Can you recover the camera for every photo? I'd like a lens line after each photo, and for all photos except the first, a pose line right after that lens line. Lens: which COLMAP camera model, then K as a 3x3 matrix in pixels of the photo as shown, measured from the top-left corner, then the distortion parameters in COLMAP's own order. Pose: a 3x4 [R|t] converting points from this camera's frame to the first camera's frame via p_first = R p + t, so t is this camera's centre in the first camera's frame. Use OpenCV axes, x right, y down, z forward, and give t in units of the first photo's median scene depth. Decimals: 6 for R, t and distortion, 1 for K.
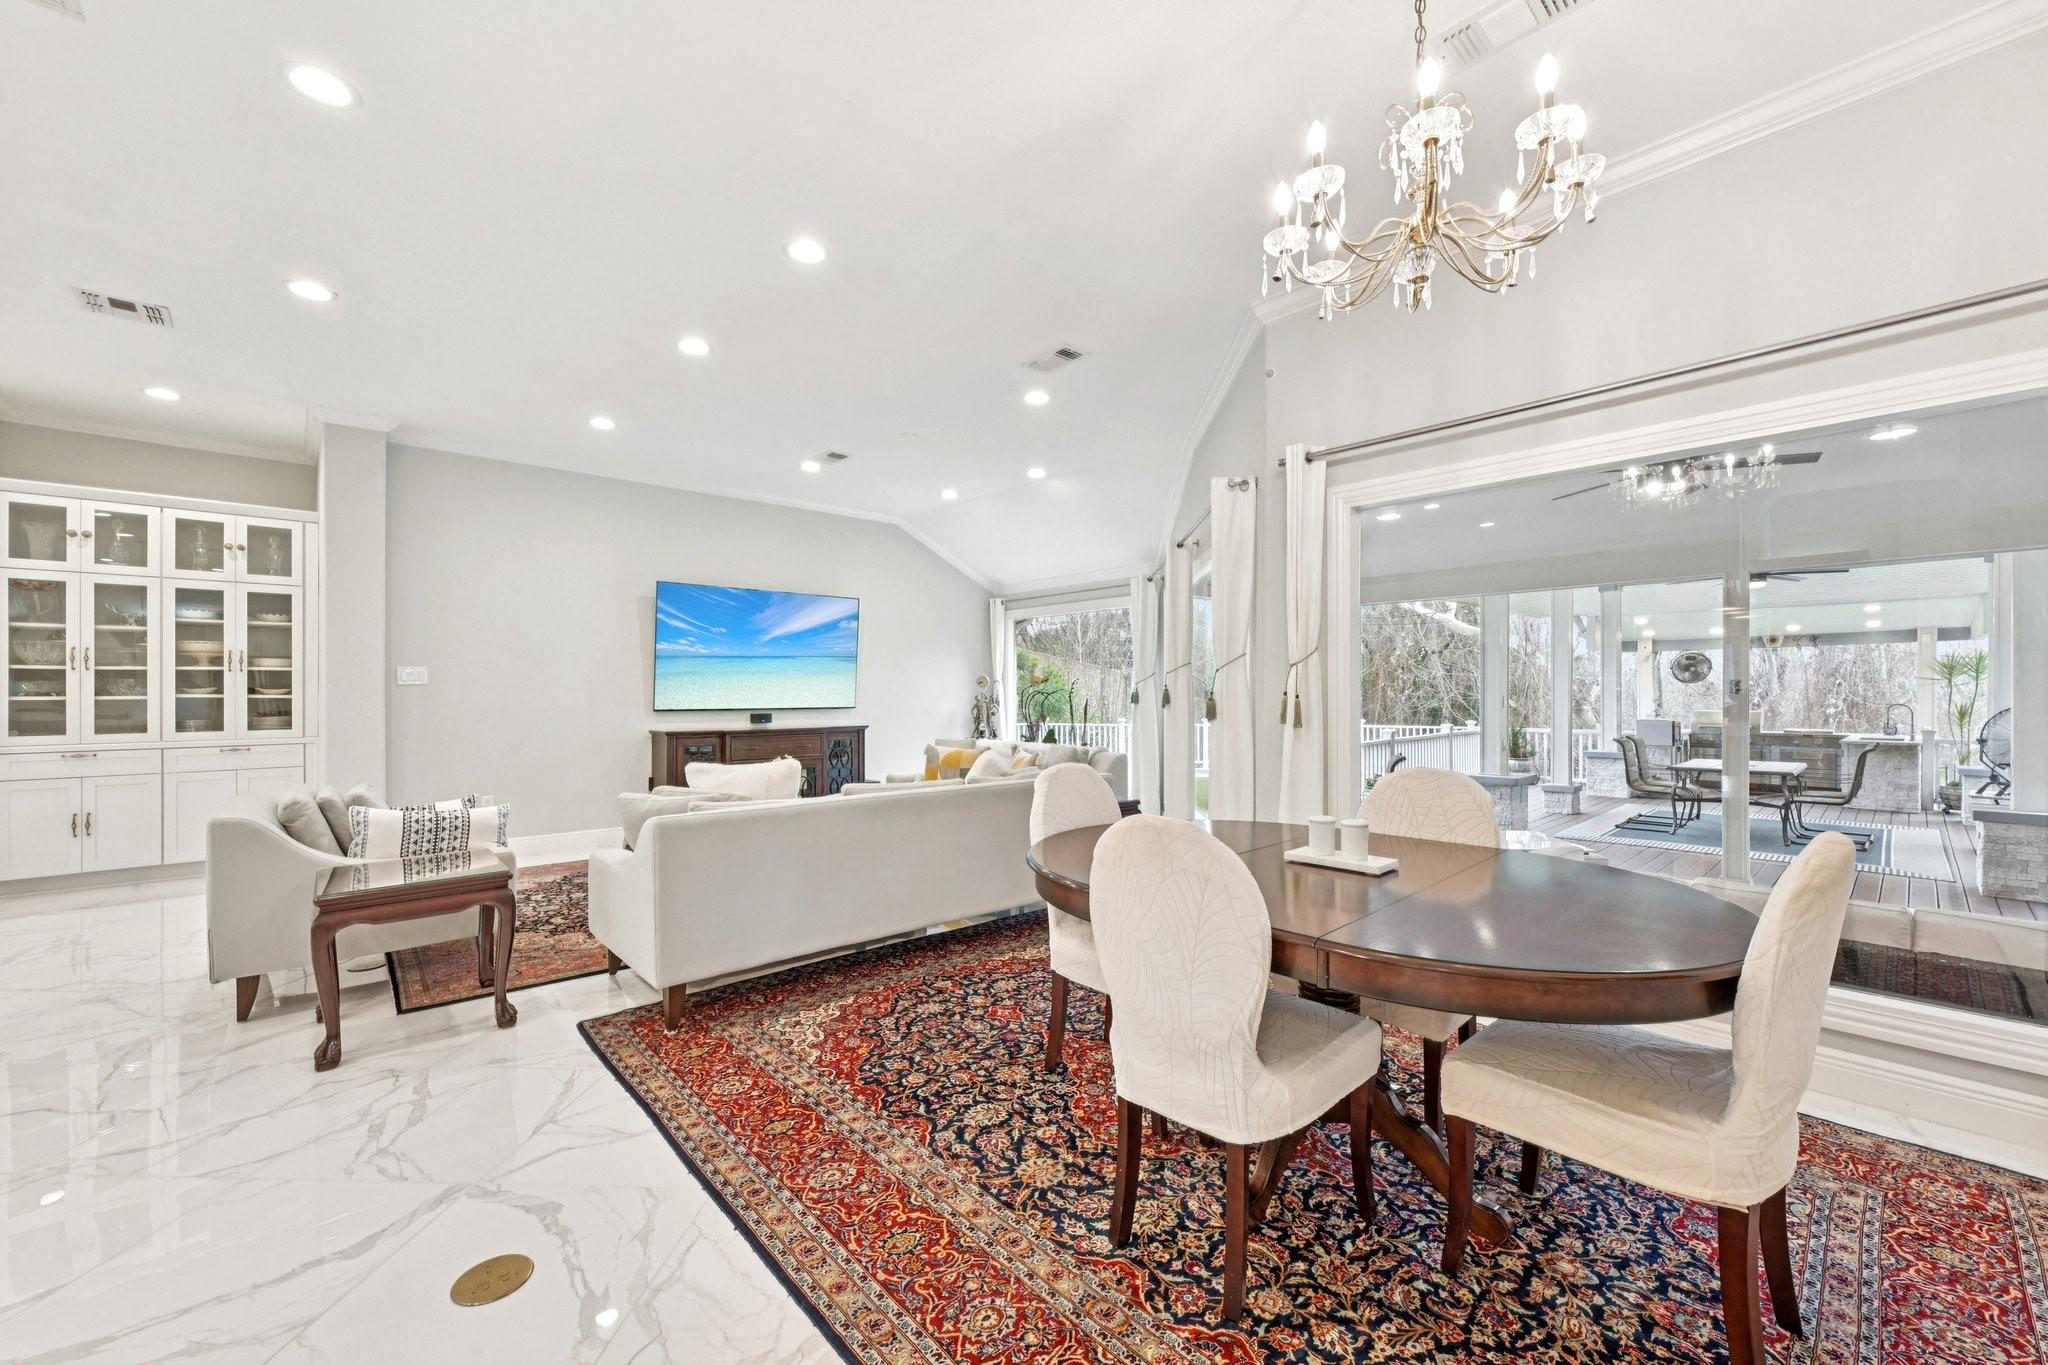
lens RADIAL K [[810.7, 0, 1026.8], [0, 810.7, 690.6], [0, 0, 1]] dist [-0.000121, -0.000352]
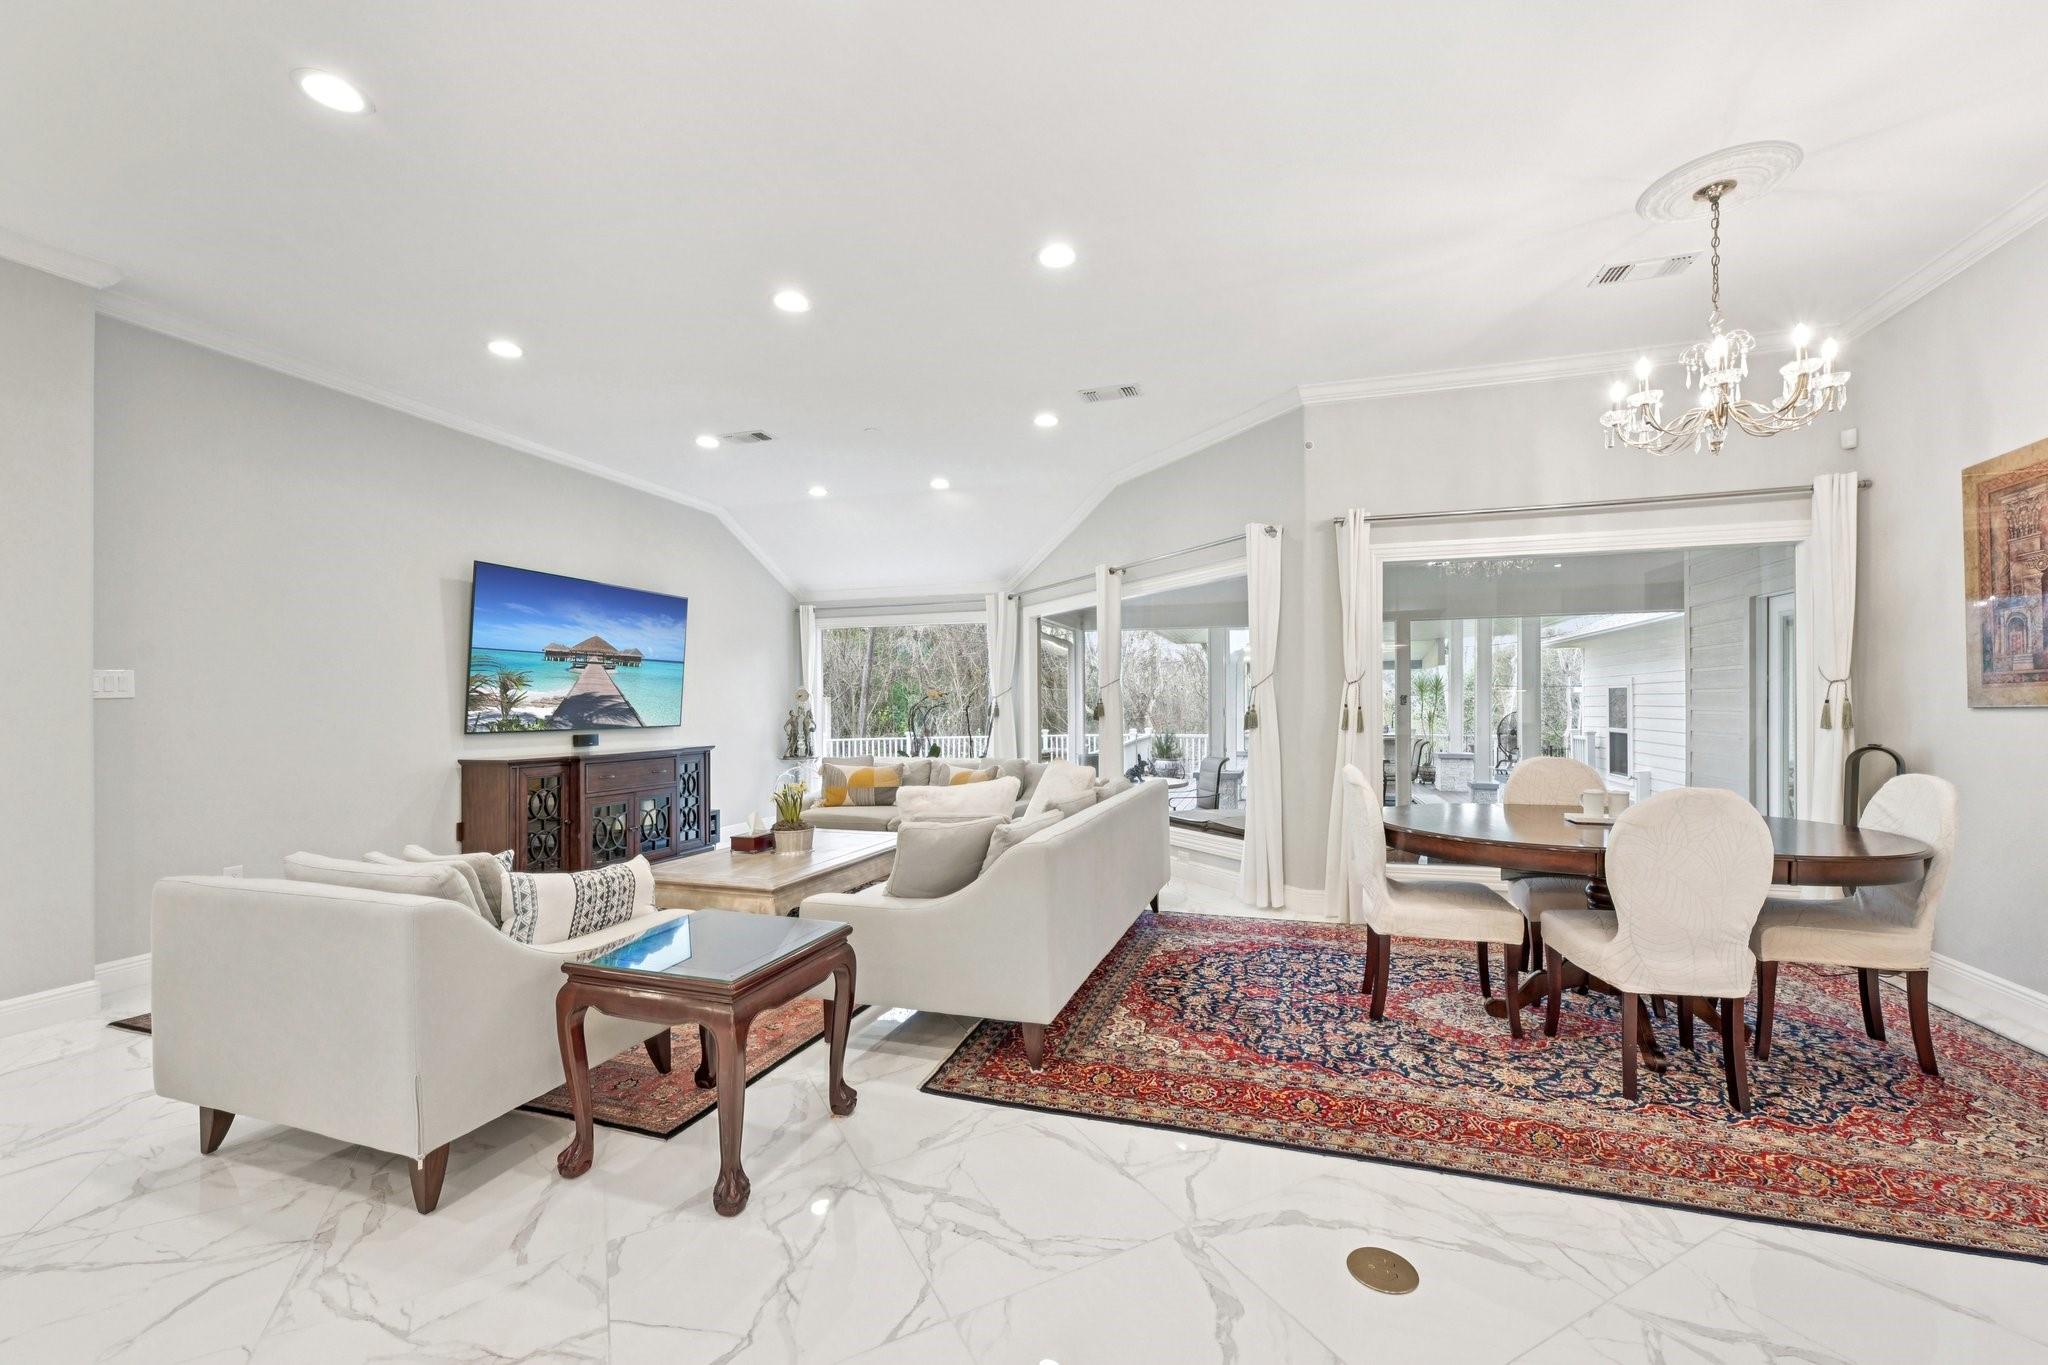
lens RADIAL K [[826.3, 0, 1033.7], [0, 826.3, 700.5], [0, 0, 1]] dist [0.001177, 0.000203]
pose [[0.860718, -0.001945, 0.509078, -0.847163], [0.004585, 0.999982, -0.003933, -0.000598], [-0.509061, 0.005719, 0.860711, 0.166509]]
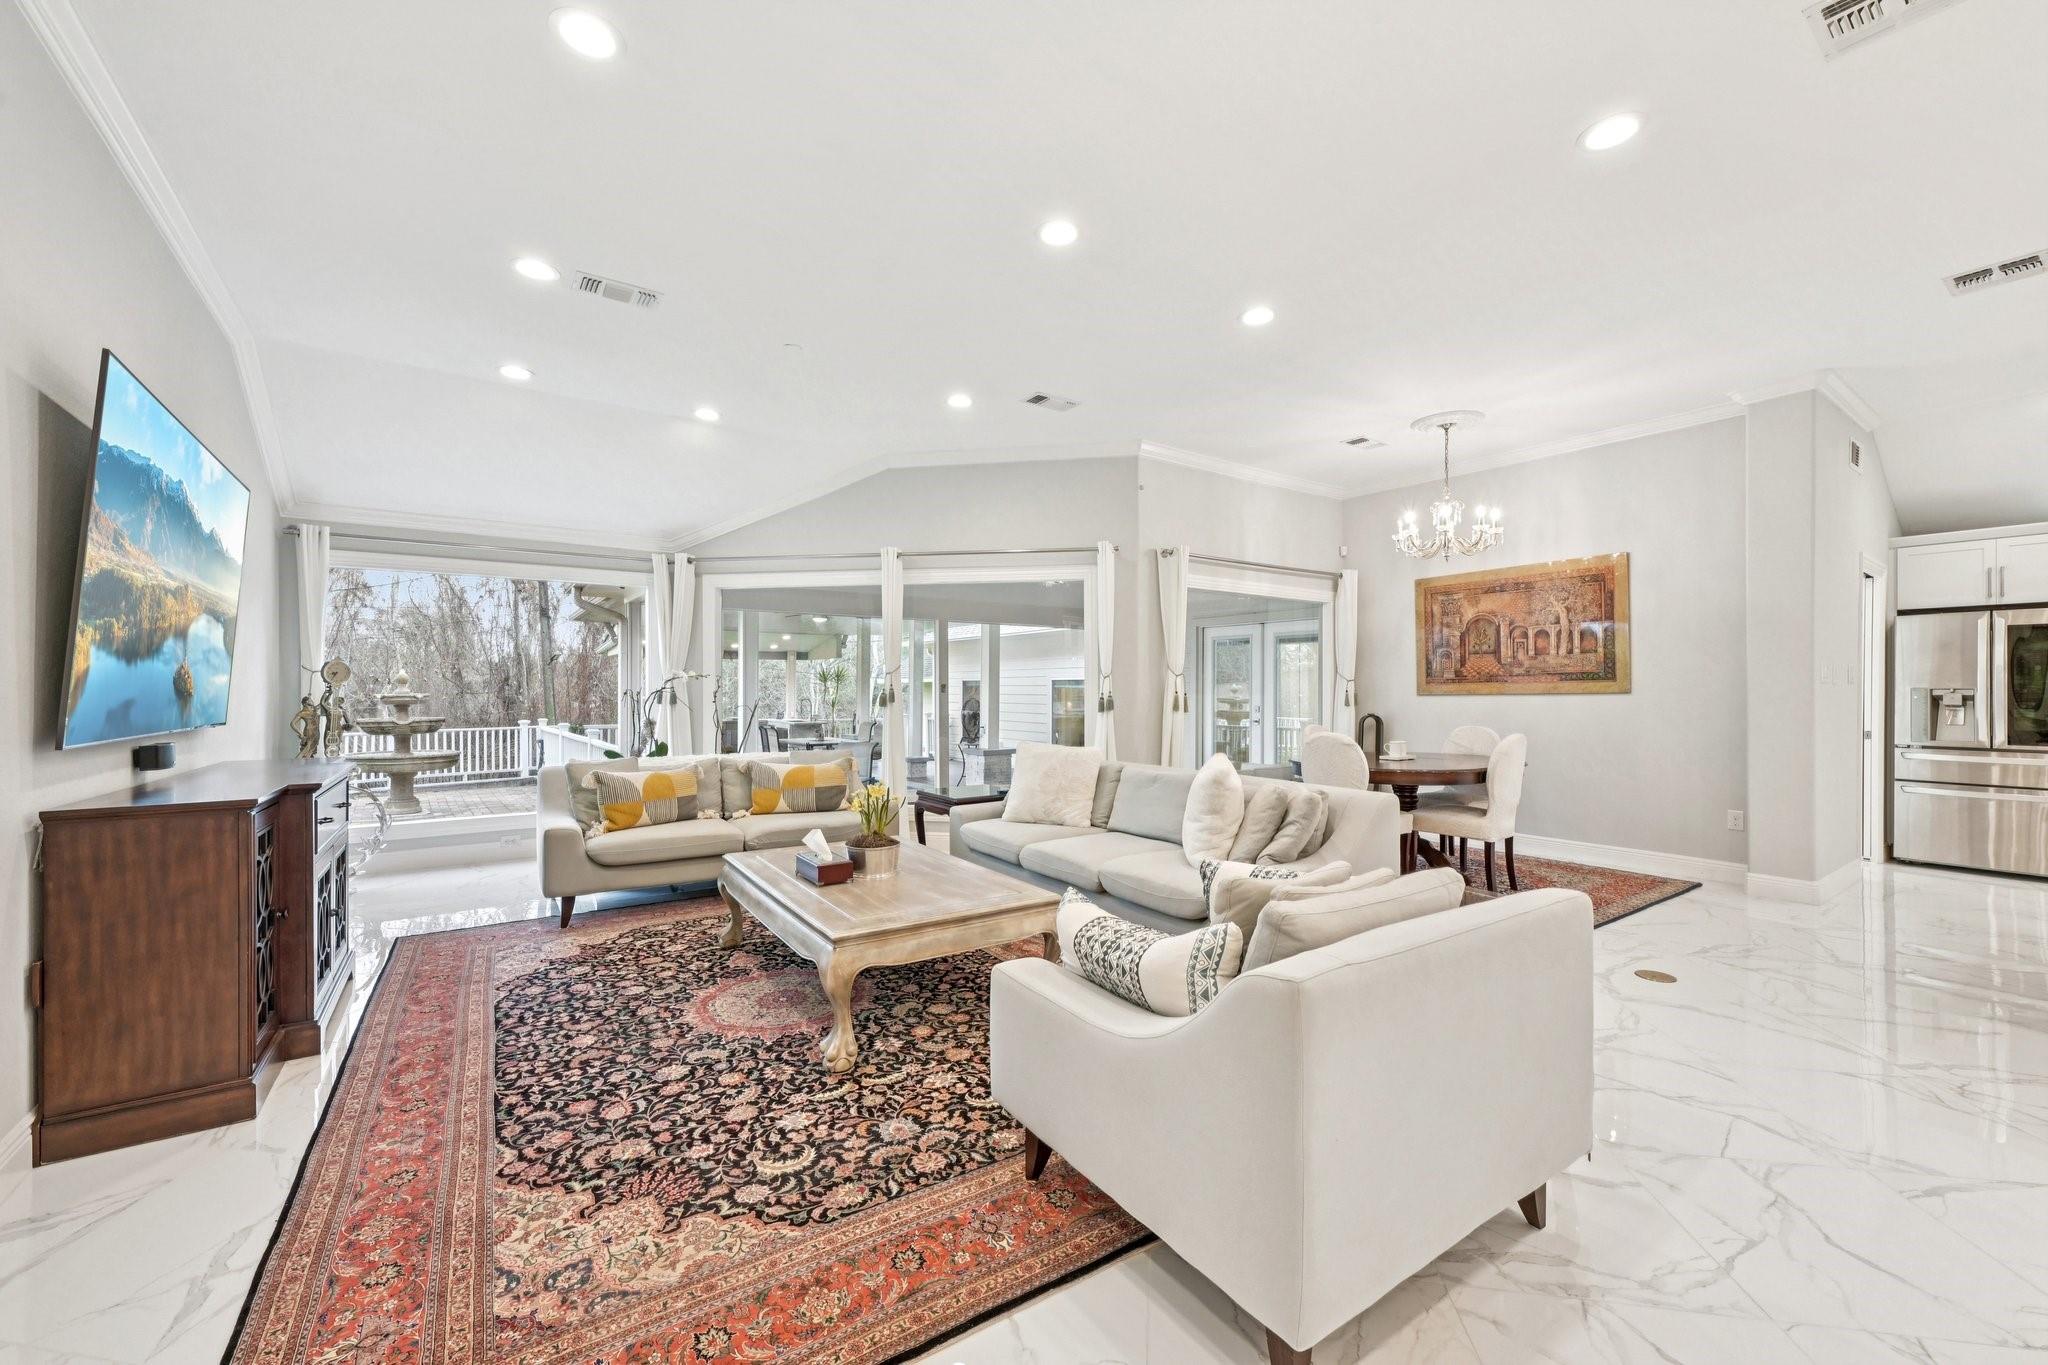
lens RADIAL K [[810.7, 0, 1026.8], [0, 810.7, 690.6], [0, 0, 1]] dist [-0.000121, -0.000352]
pose [[0.121354, 0.001467, 0.992608, -1.552706], [-0.002951, 0.999995, -0.001117, 0.003648], [-0.992605, -0.002794, 0.121358, 1.252360]]
